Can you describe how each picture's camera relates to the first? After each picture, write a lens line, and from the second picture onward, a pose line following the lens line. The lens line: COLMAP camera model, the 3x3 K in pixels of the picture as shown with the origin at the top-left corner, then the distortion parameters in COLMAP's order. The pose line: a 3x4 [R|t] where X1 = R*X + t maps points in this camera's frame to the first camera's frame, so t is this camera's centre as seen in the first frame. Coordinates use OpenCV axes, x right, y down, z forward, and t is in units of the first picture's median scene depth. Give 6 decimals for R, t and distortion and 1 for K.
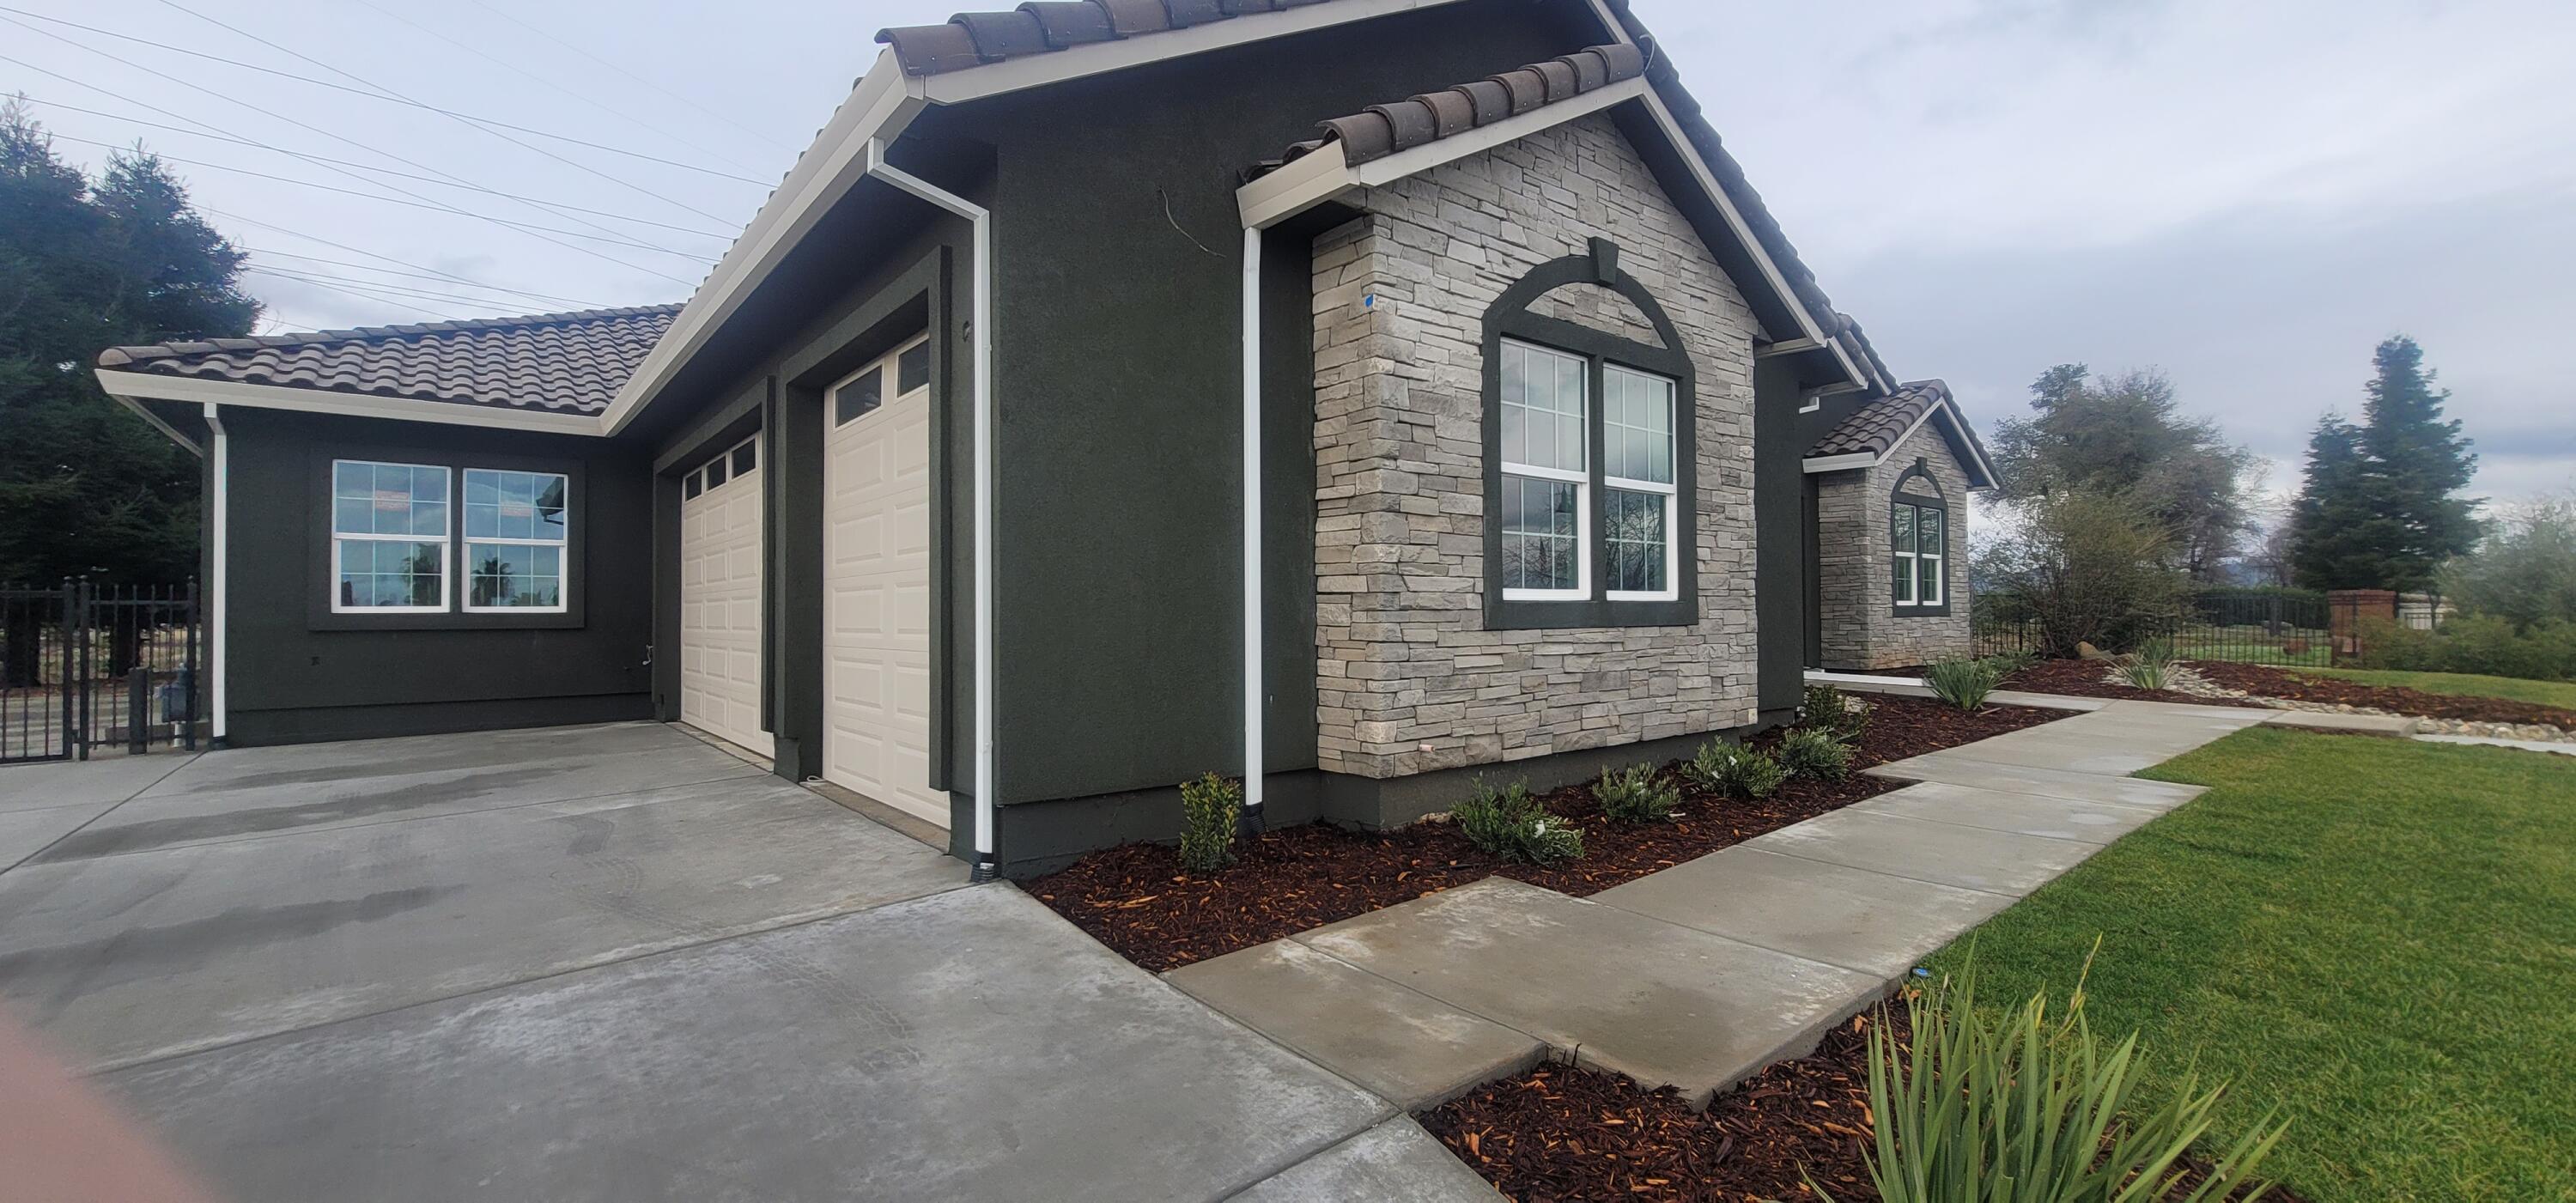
lens RADIAL K [[1045.5, 0, 1288.4], [0, 1045.5, 593.3], [0, 0, 1]] dist [-0.007226, 0.003196]
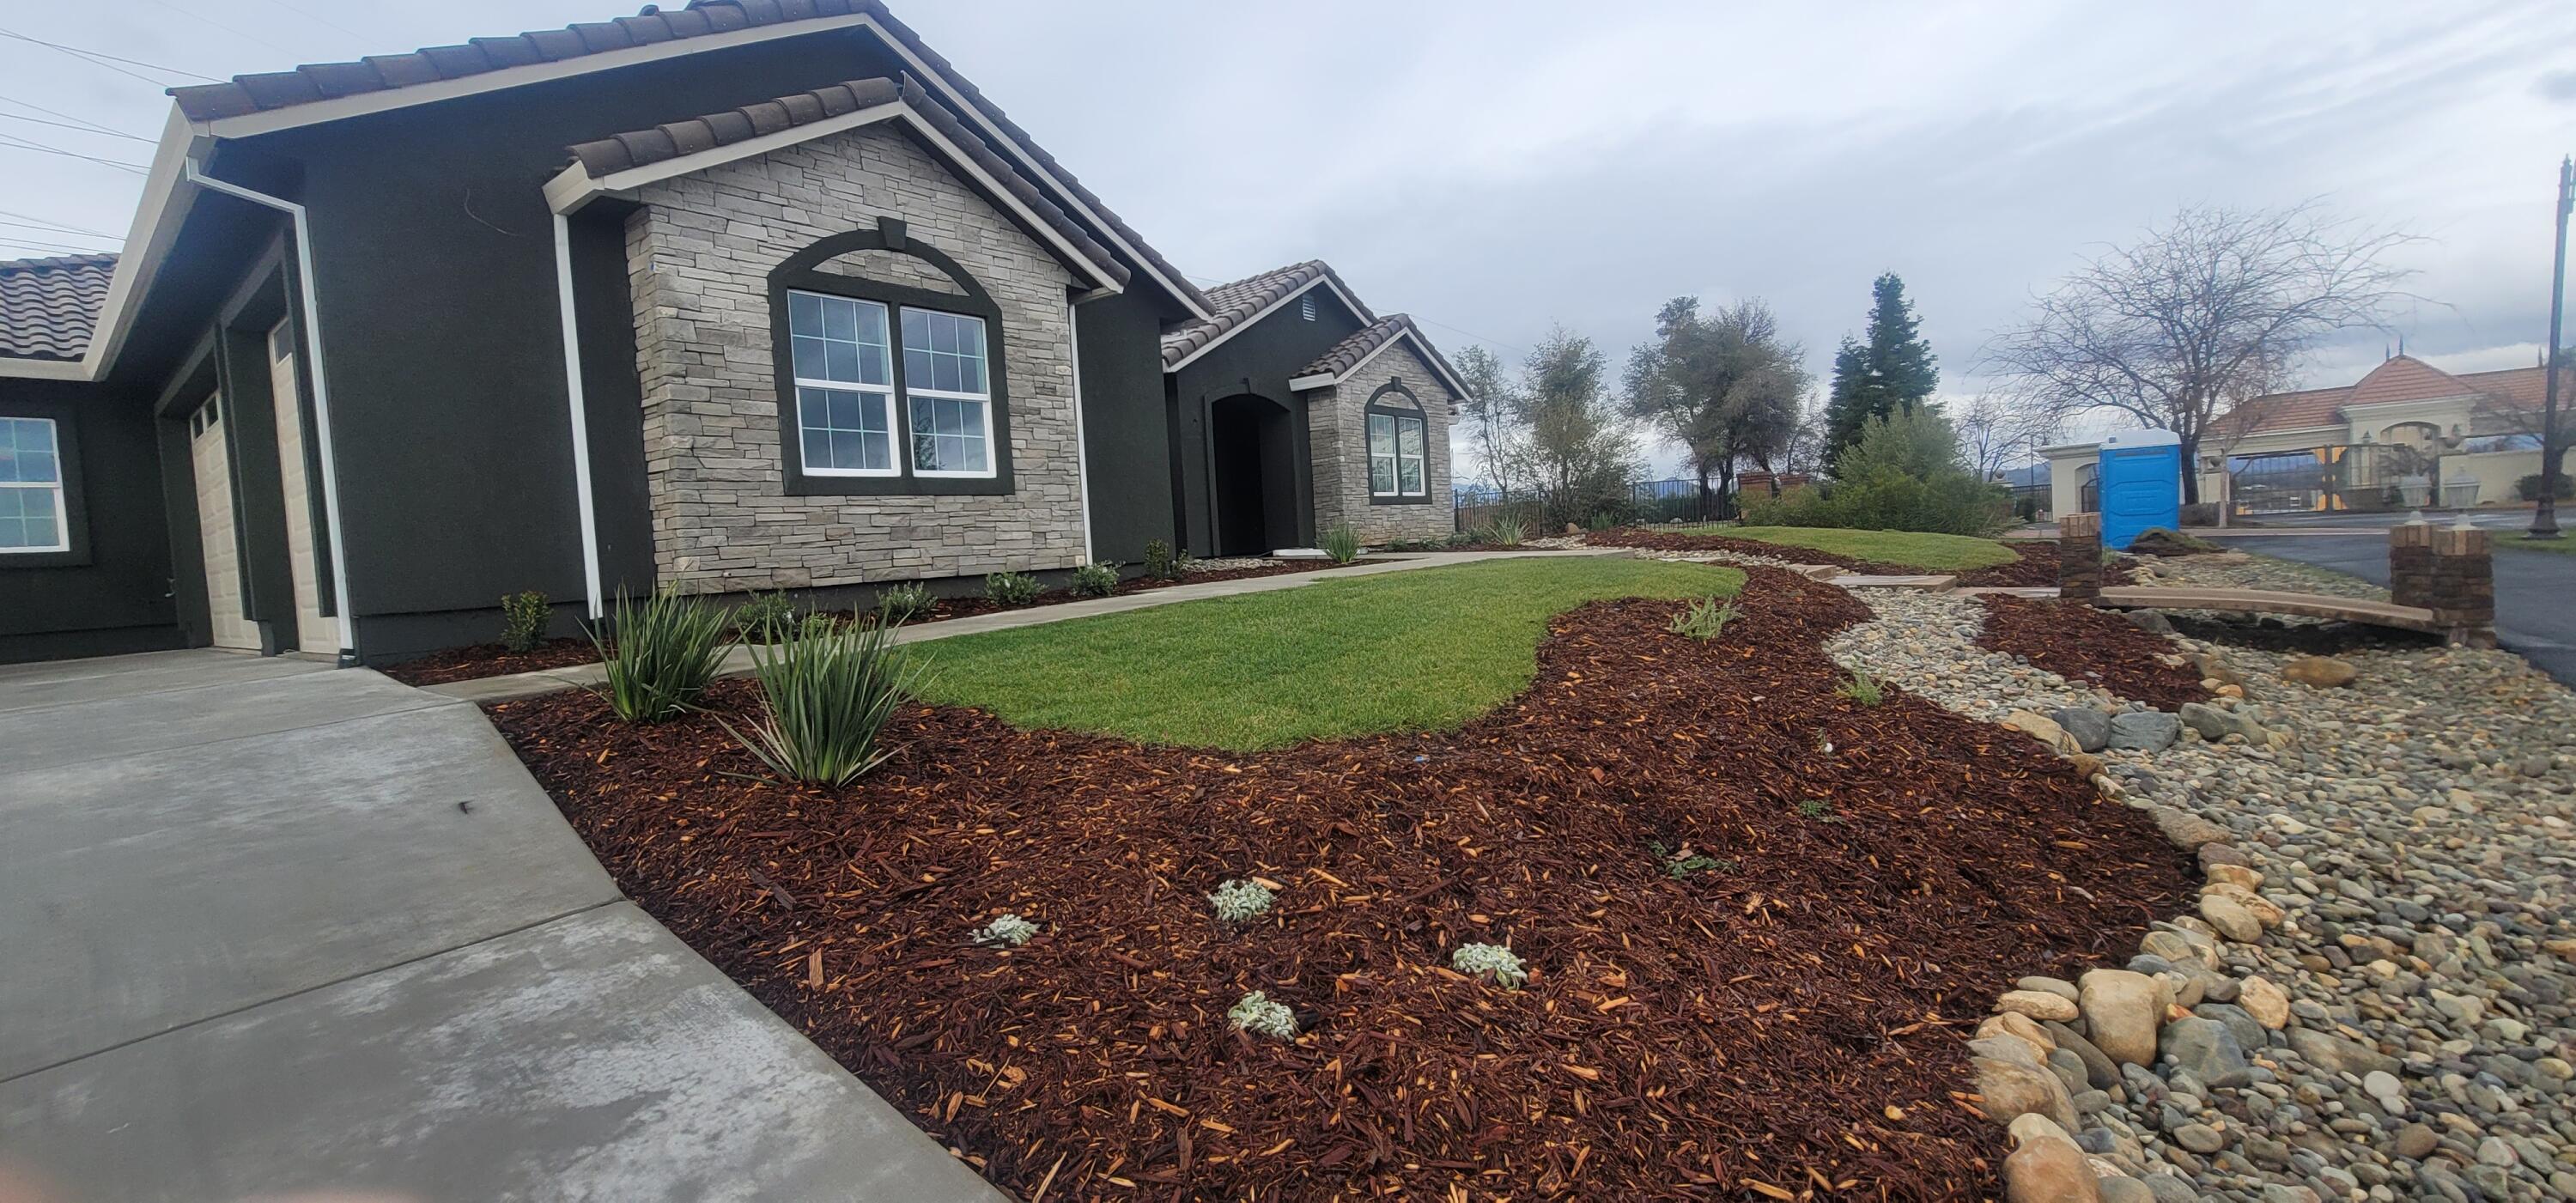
lens RADIAL K [[1045.5, 0, 1289.8], [0, 1045.5, 593.4], [0, 0, 1]] dist [-0.007226, 0.003196]
pose [[0.975303, -0.064863, 0.211131, 0.426283], [0.052269, 0.996535, 0.064702, 0.086633], [-0.214596, -0.052069, 0.975314, -0.436012]]
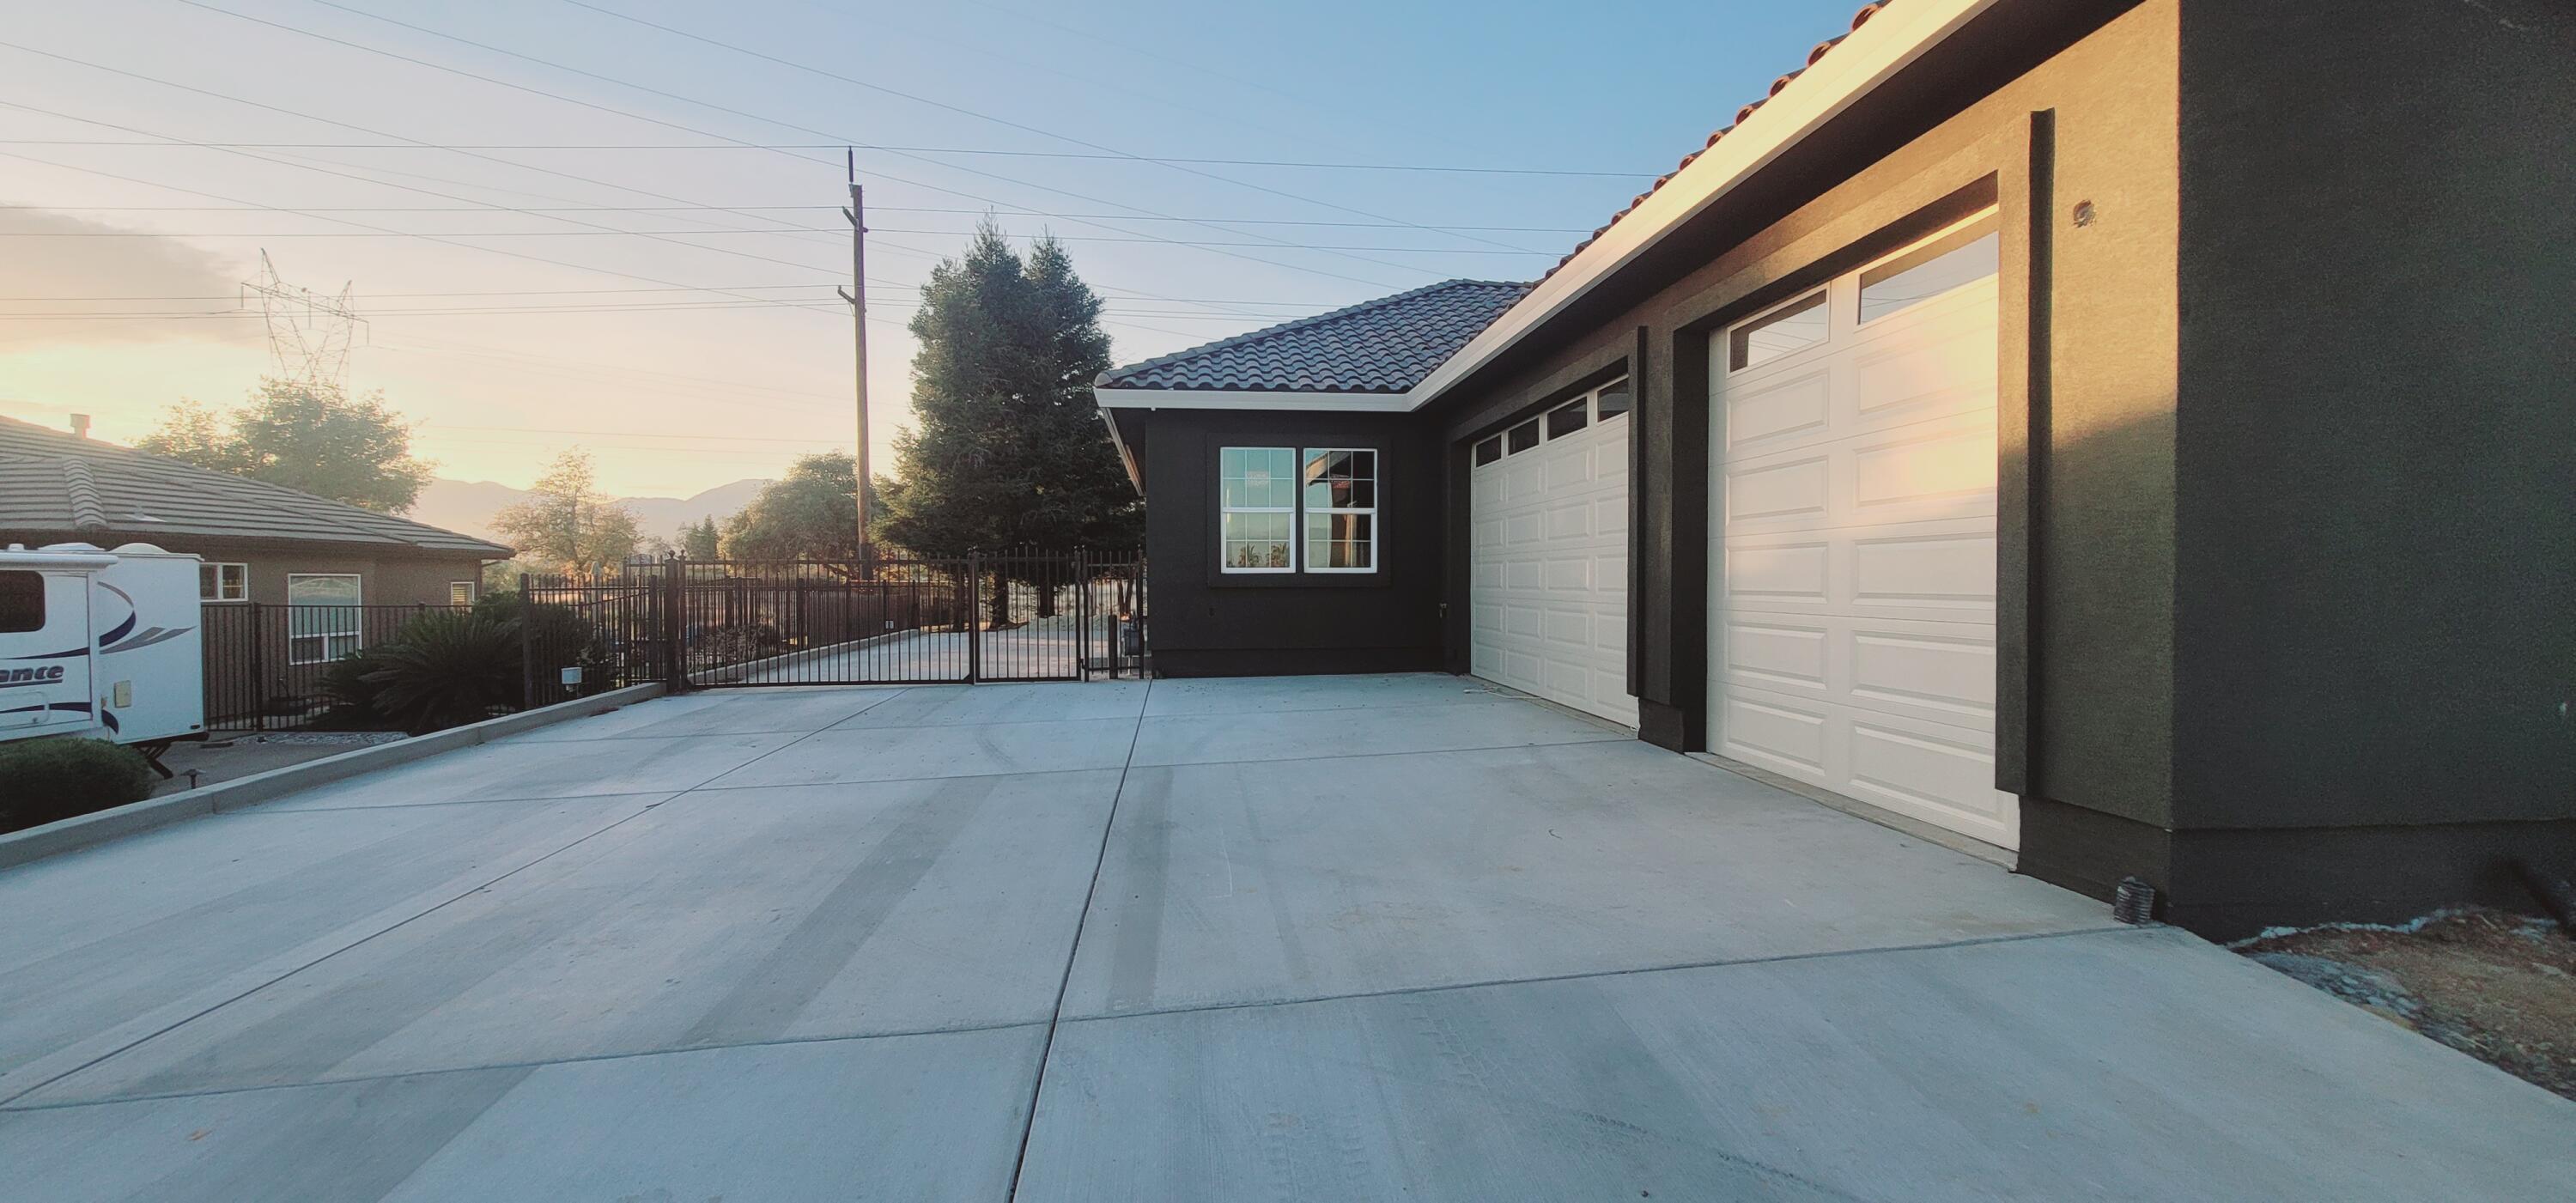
lens RADIAL K [[1045.5, 0, 1287.6], [0, 1045.5, 602.8], [0, 0, 1]] dist [-0.007226, 0.003196]
pose [[0.839165, 0.017508, -0.543595, -0.245981], [0.007650, 0.999003, 0.043985, 0.000332], [0.543823, -0.041069, 0.838194, 0.009910]]
